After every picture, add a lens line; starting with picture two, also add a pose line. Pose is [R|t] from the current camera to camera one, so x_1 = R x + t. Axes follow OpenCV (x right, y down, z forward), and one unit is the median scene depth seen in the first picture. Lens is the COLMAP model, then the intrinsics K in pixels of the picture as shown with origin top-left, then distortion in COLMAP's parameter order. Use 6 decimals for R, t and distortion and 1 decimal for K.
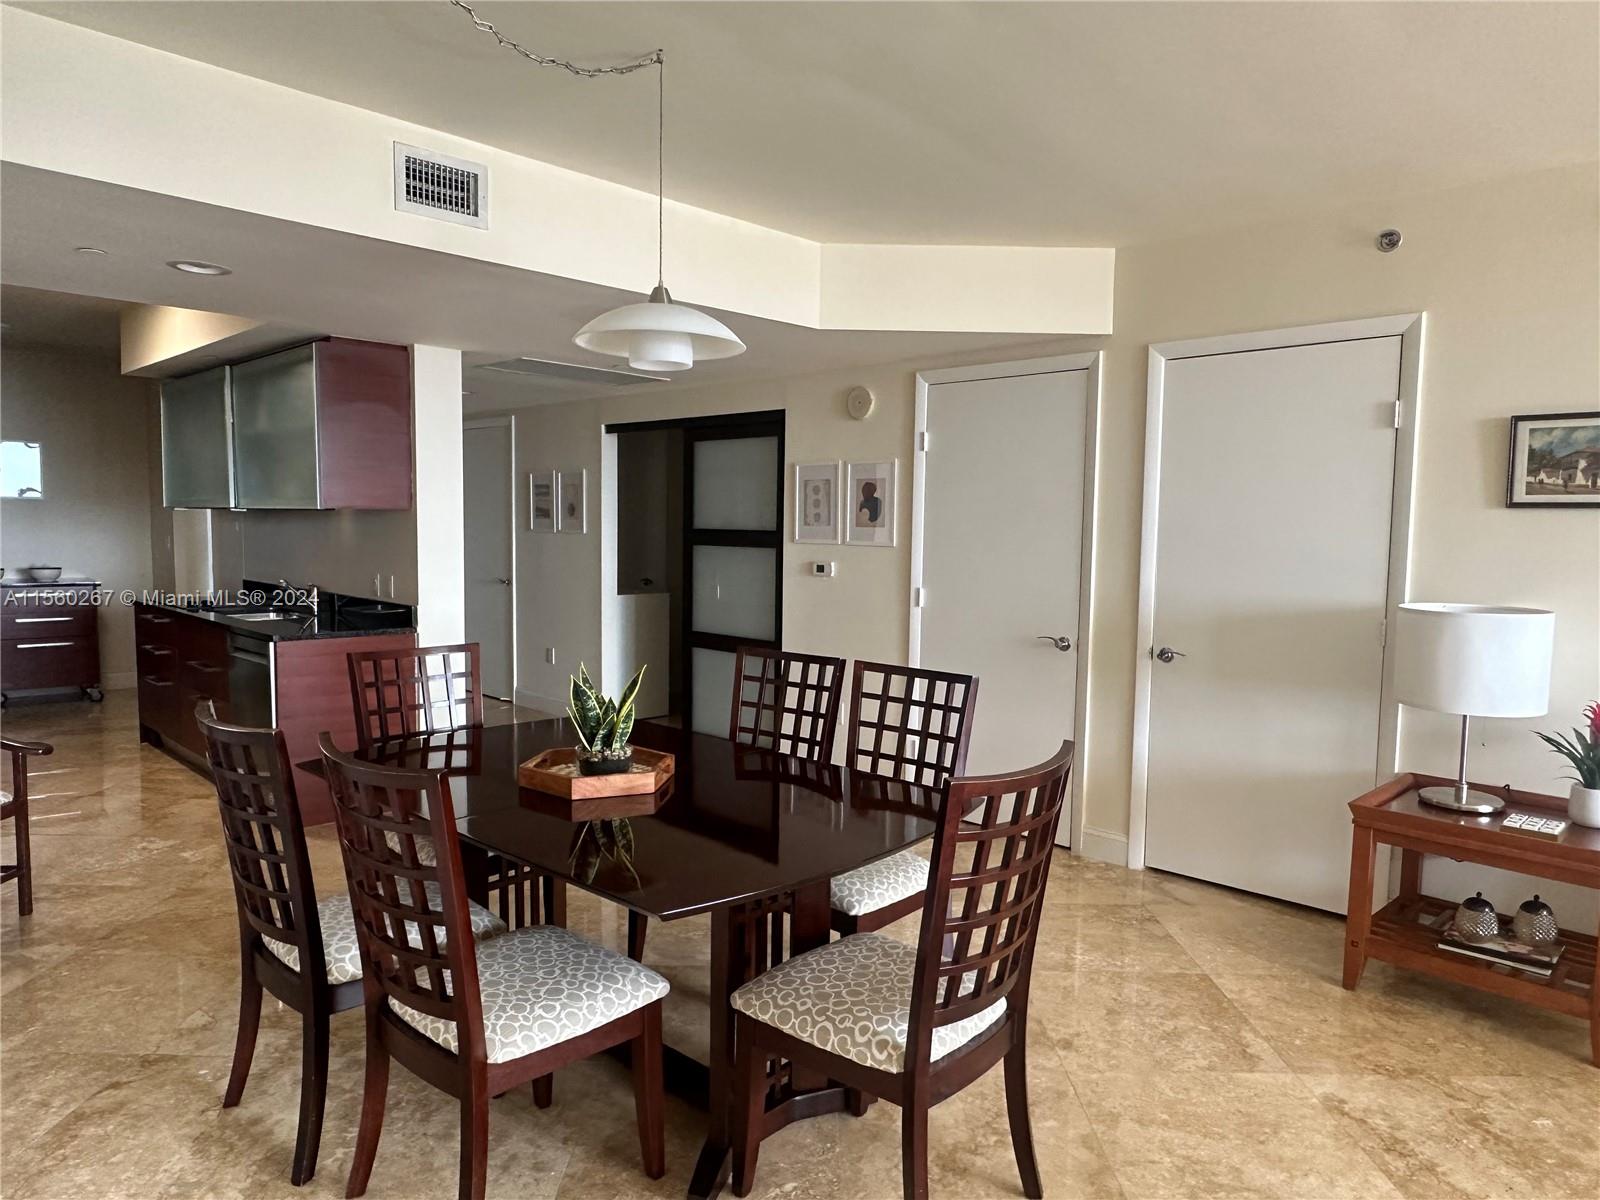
lens RADIAL K [[1029.3, 0, 802.2], [0, 1029.3, 598.6], [0, 0, 1]] dist [-0.017836, 0.004749]
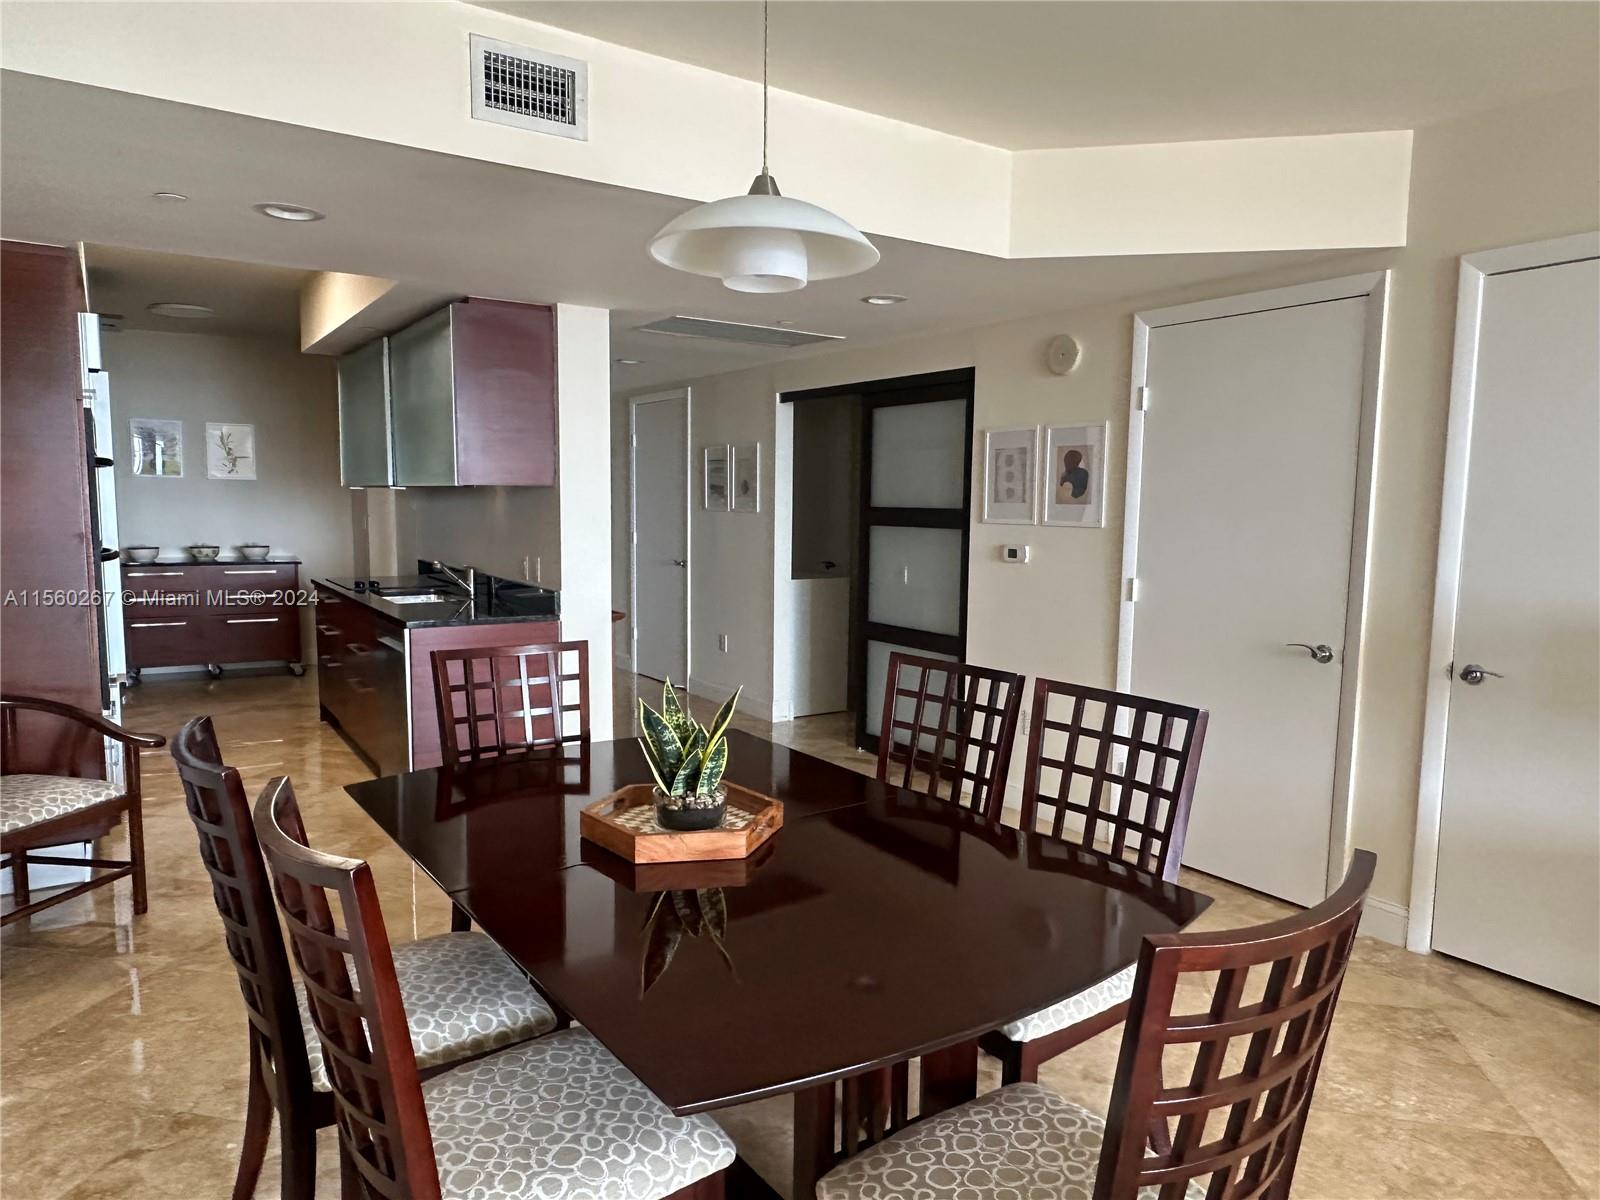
lens RADIAL K [[1029.3, 0, 797.6], [0, 1029.3, 608.9], [0, 0, 1]] dist [-0.017836, 0.004749]
pose [[0.978103, 0.018656, -0.207282, 0.031051], [-0.012484, 0.999440, 0.031043, -0.011277], [0.207745, -0.027776, 0.977789, 0.196515]]
